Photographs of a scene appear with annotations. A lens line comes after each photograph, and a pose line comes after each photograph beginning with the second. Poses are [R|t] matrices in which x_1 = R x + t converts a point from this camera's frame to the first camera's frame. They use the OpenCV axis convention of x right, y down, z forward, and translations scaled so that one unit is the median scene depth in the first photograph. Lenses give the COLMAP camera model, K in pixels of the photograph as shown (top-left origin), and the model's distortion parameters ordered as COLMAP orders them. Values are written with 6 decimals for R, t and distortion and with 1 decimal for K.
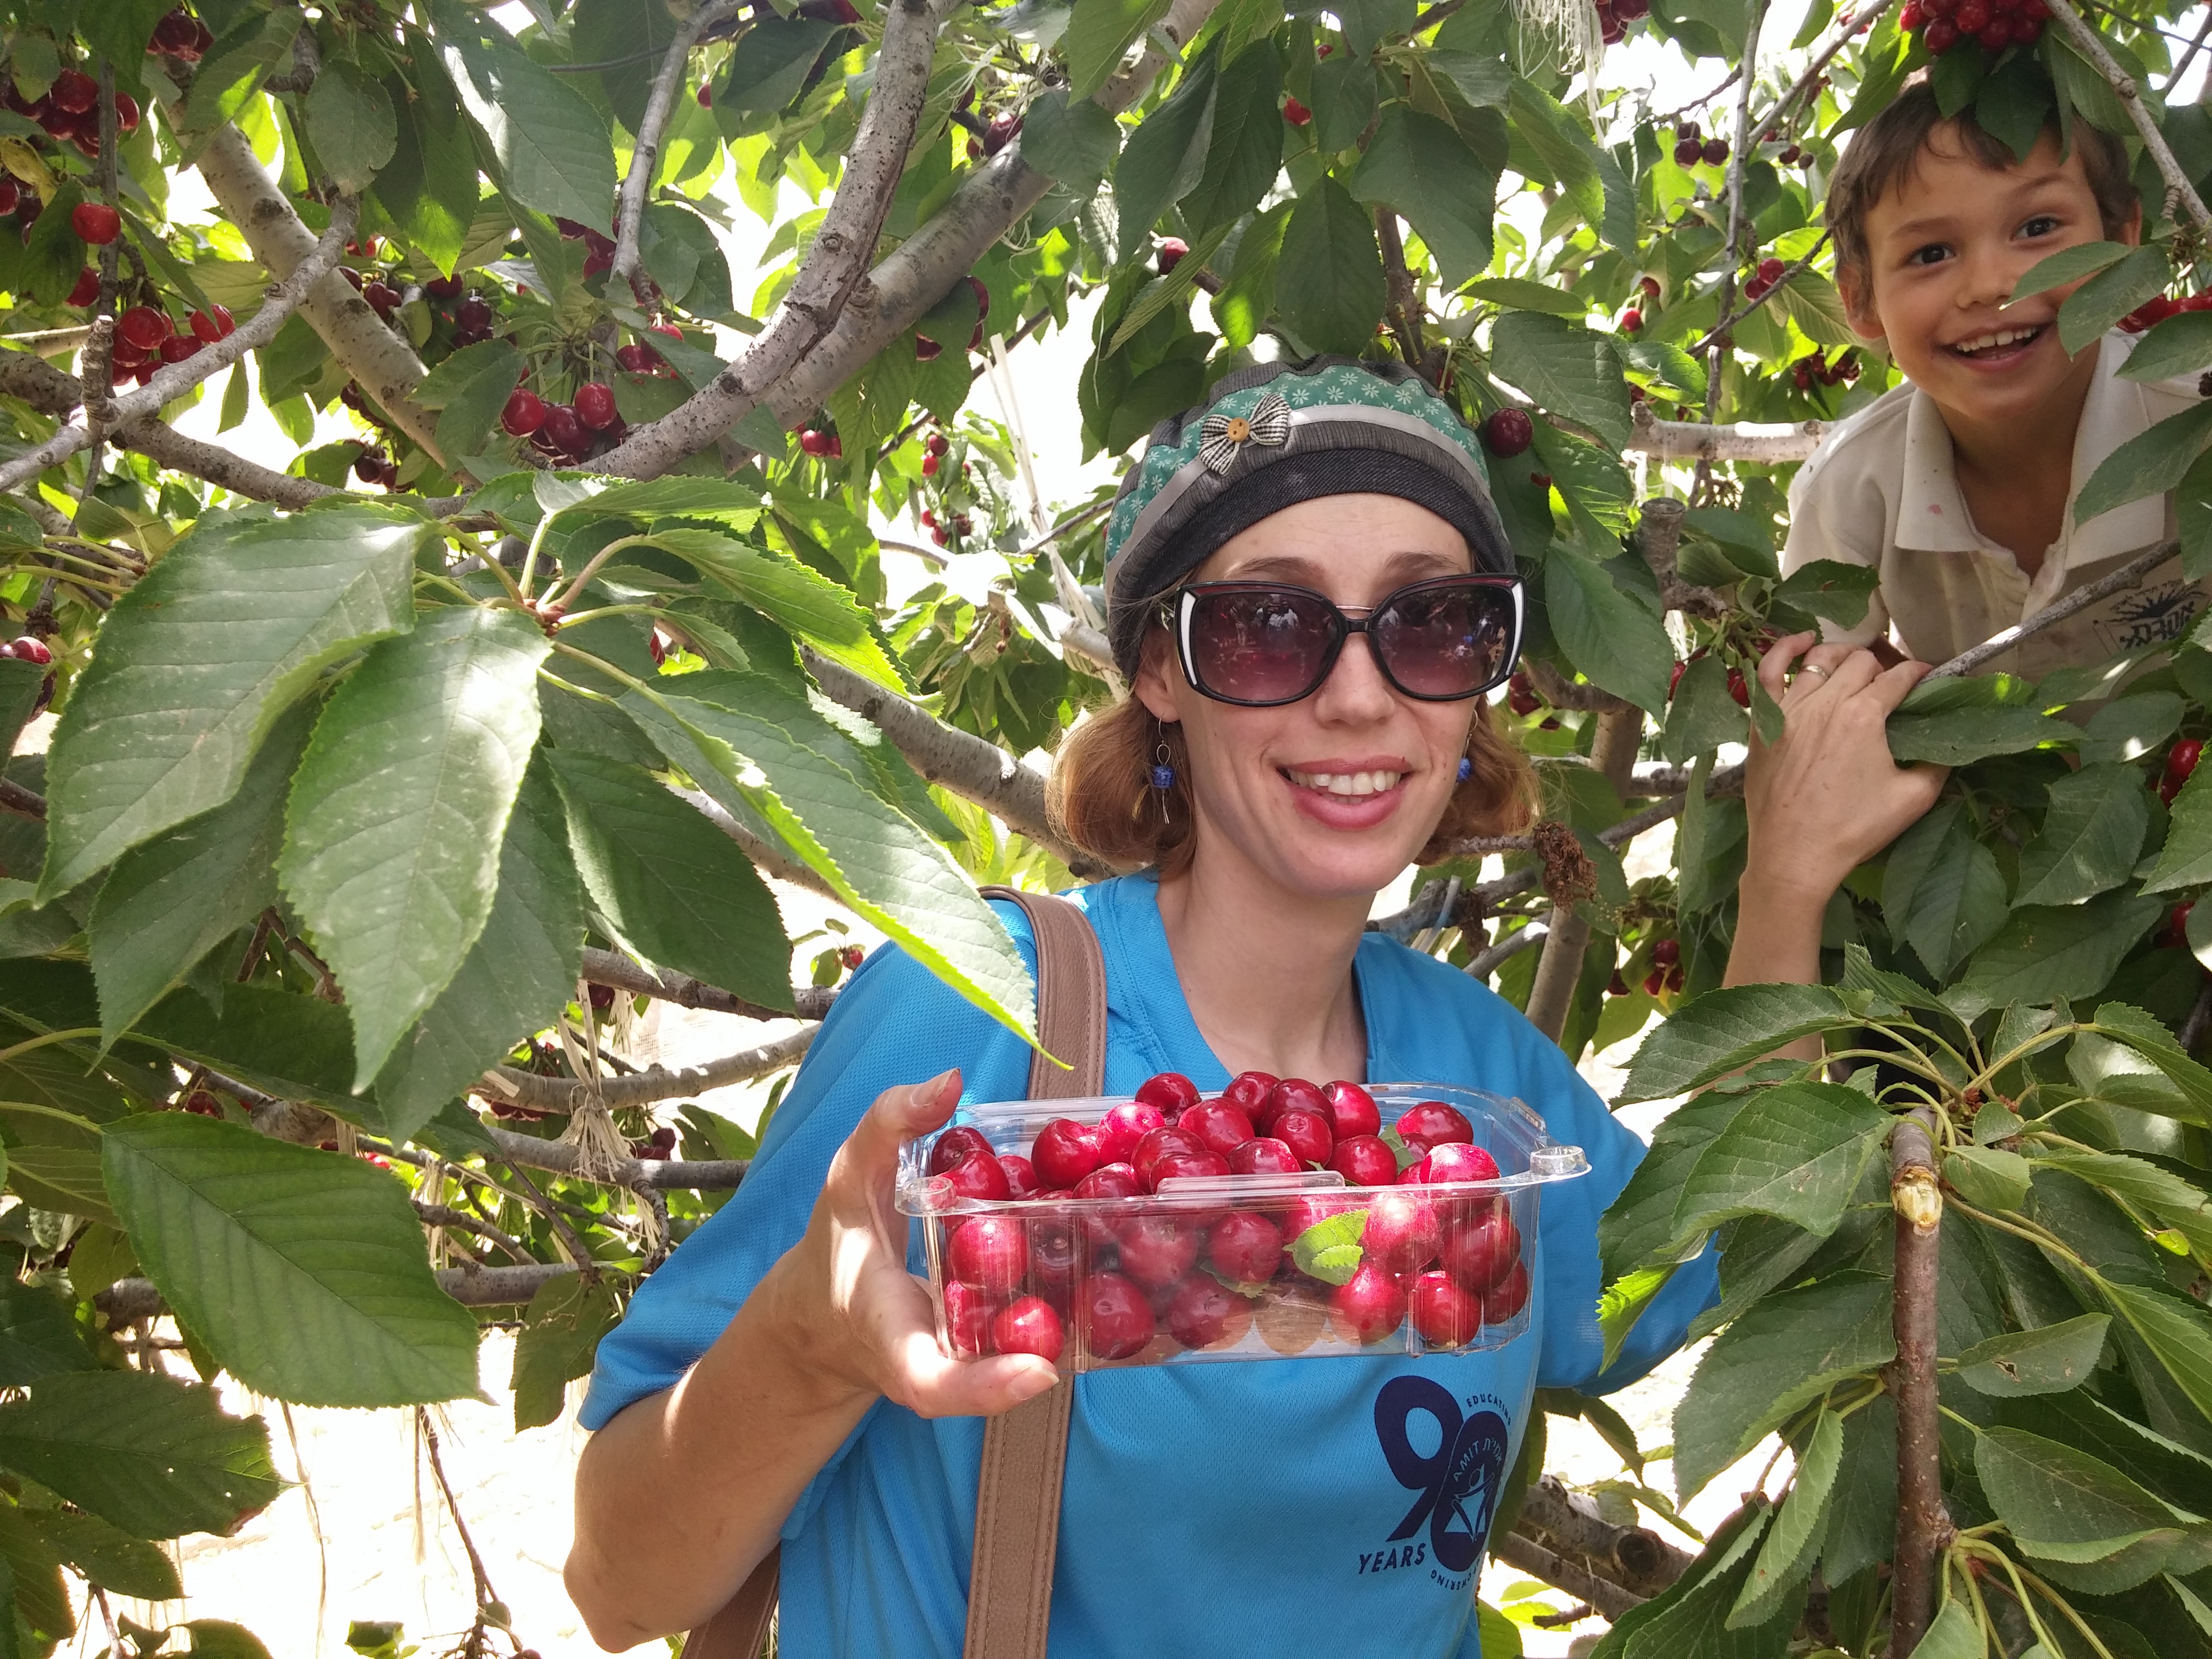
lens RADIAL K [[1885.5, 0, 1106.0], [0, 1885.5, 829.5], [0, 0, 1]] dist [-0.003351, -0.008427]
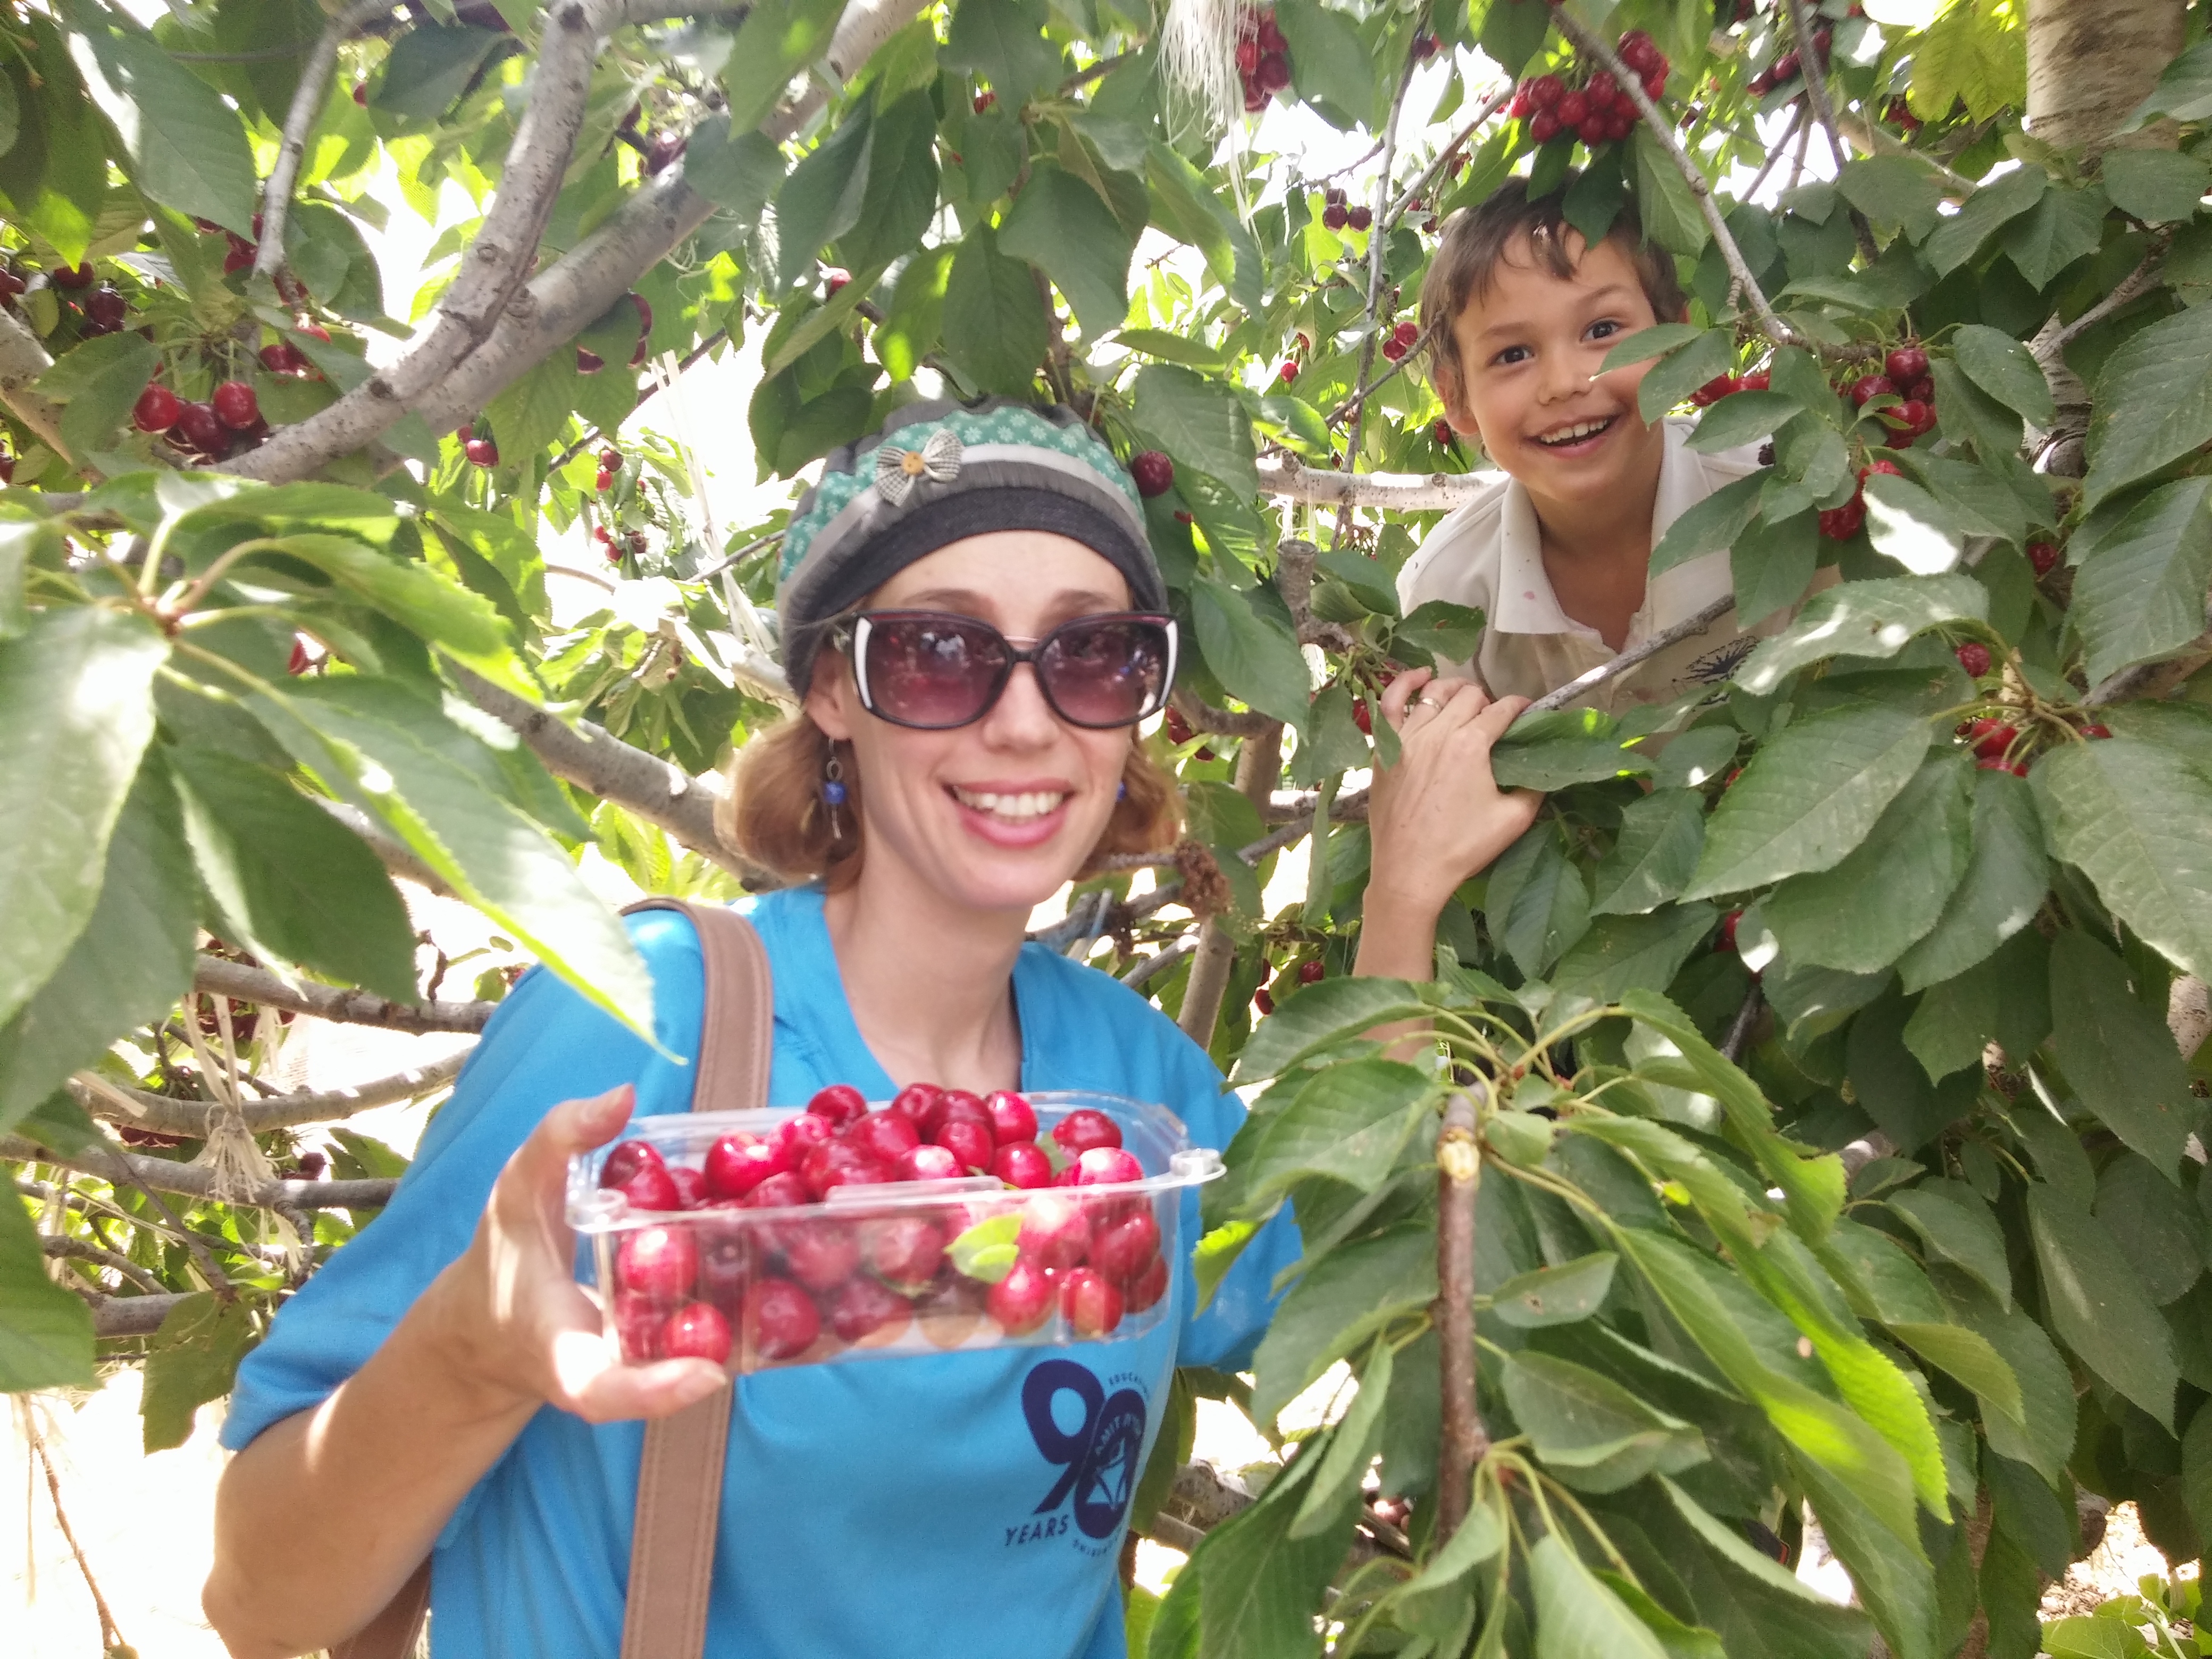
lens RADIAL K [[1849.1, 0, 1140.5], [0, 1849.1, 859.2], [0, 0, 1]] dist [0.046488, -0.092073]
pose [[0.982969, 0.003761, 0.183731, 0.010742], [-0.004346, 0.999987, 0.002782, 0.004071], [-0.183718, -0.003533, 0.982973, -0.025600]]
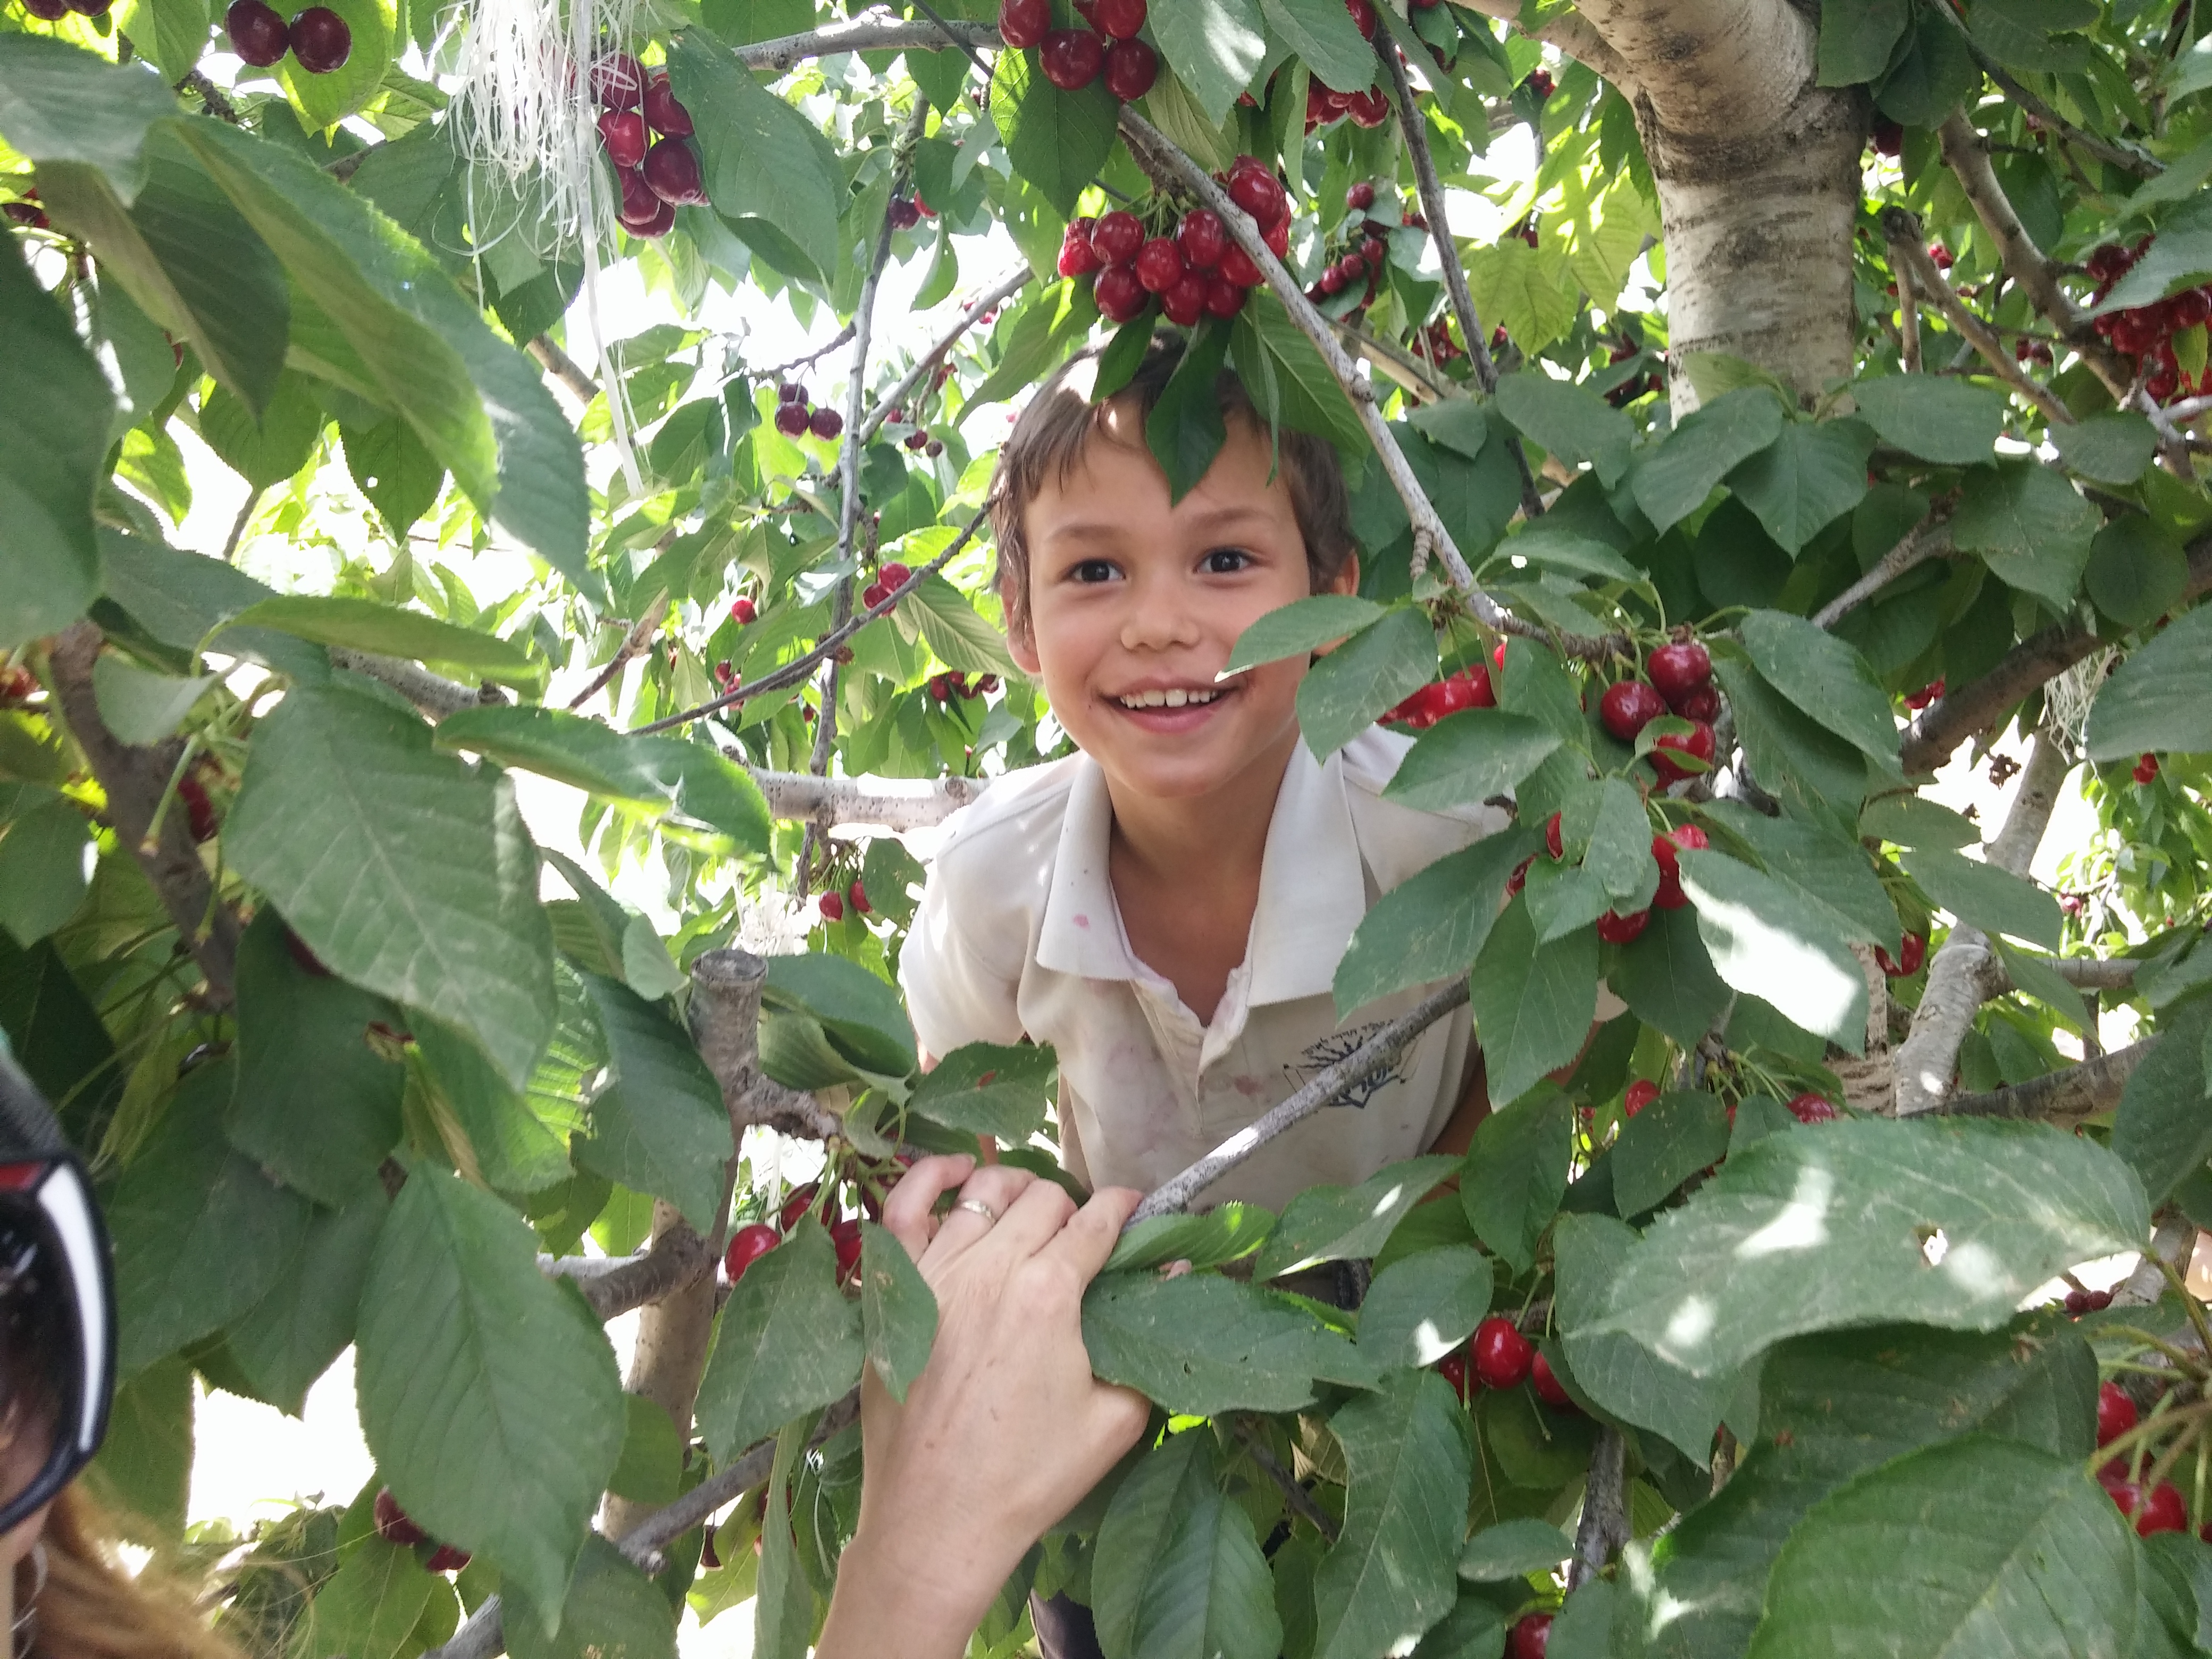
lens RADIAL K [[1881.7, 0, 1229.9], [0, 1881.7, 830.2], [0, 0, 1]] dist [-0.001691, 0.001179]
pose [[0.875853, 0.012689, 0.482411, 0.123874], [0.051047, 0.991609, -0.118764, -0.115696], [-0.479870, 0.128645, 0.867857, 0.337171]]
